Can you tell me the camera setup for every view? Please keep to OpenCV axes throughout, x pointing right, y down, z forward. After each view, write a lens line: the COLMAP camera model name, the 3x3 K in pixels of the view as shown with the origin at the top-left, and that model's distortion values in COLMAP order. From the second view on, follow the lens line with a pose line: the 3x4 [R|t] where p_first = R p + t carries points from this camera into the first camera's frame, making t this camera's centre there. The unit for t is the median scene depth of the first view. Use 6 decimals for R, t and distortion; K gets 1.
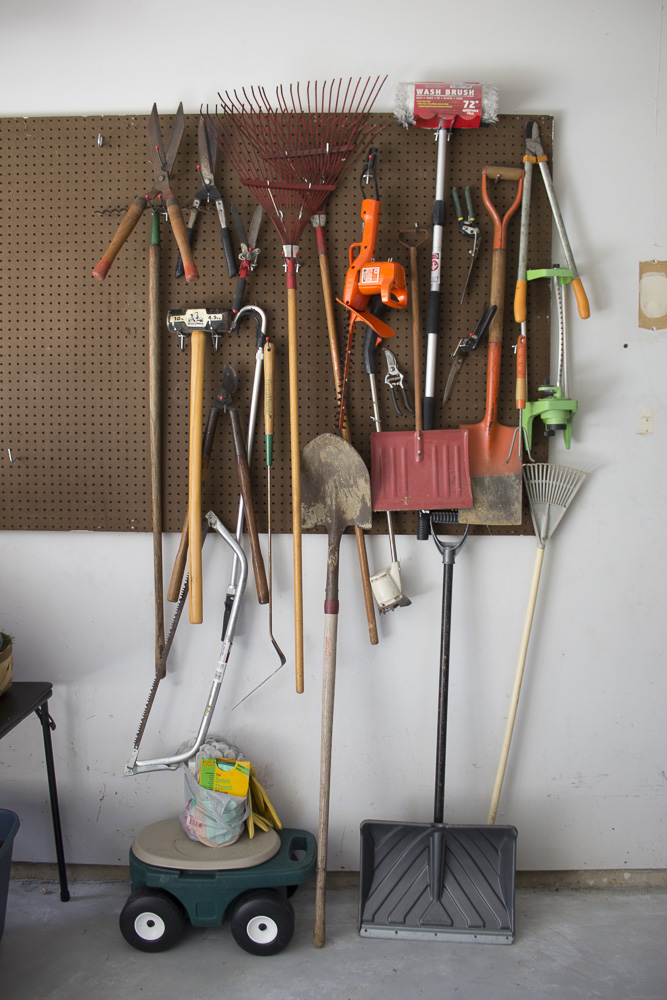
lens RADIAL K [[1072.6, 0, 311.2], [0, 1072.6, 535.4], [0, 0, 1]] dist [-0.103457, 0.000000]
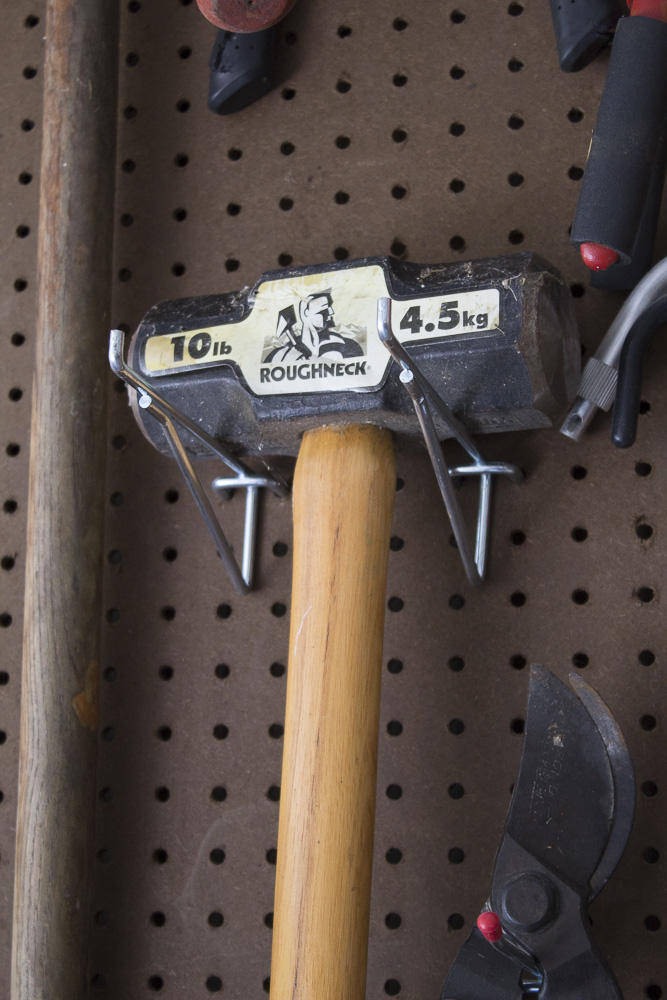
lens RADIAL K [[2194.4, 0, 332.2], [0, 2194.4, 497.1], [0, 0, 1]] dist [0.061933, 0.000000]
pose [[0.959153, -0.051428, -0.278174, -0.024874], [-0.027085, 0.962123, -0.271268, -0.095001], [0.281588, 0.267722, 0.921430, 0.663444]]
